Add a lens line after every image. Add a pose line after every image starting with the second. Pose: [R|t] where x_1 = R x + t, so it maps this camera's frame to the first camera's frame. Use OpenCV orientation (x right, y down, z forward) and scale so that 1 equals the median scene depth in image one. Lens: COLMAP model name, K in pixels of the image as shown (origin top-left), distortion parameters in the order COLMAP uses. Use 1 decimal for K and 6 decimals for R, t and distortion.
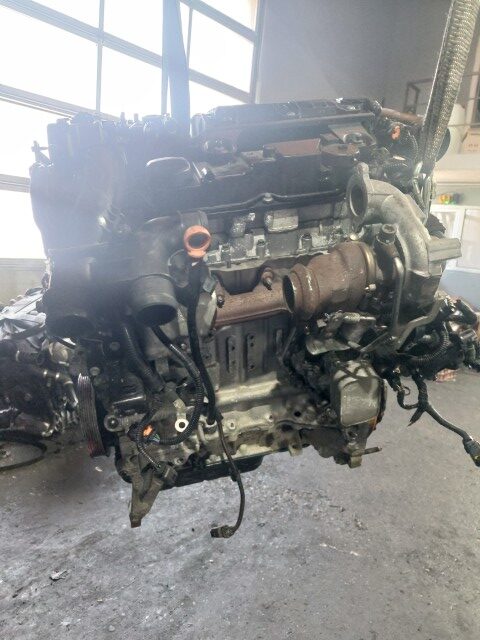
lens RADIAL K [[462.5, 0, 239.9], [0, 462.5, 323.7], [0, 0, 1]] dist [0.008399, -0.001339]
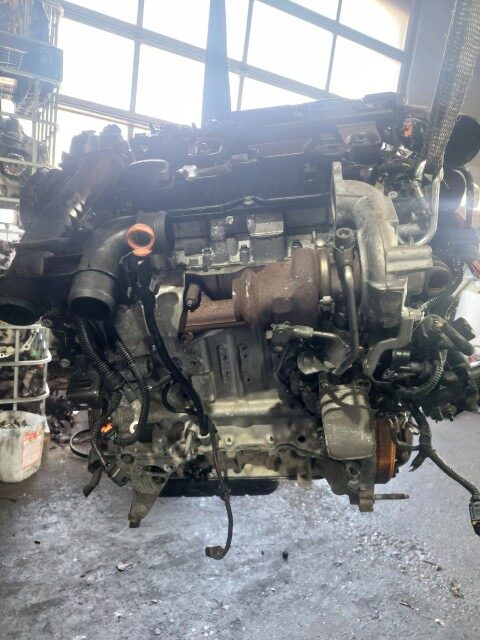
lens RADIAL K [[466.9, 0, 240.0], [0, 466.9, 320.0], [0, 0, 1]] dist [0.004332, -0.001368]
pose [[0.954508, 0.079421, -0.287414, 0.268105], [-0.093492, 0.994985, -0.035544, 0.005367], [0.283150, 0.060798, 0.957147, 0.074096]]
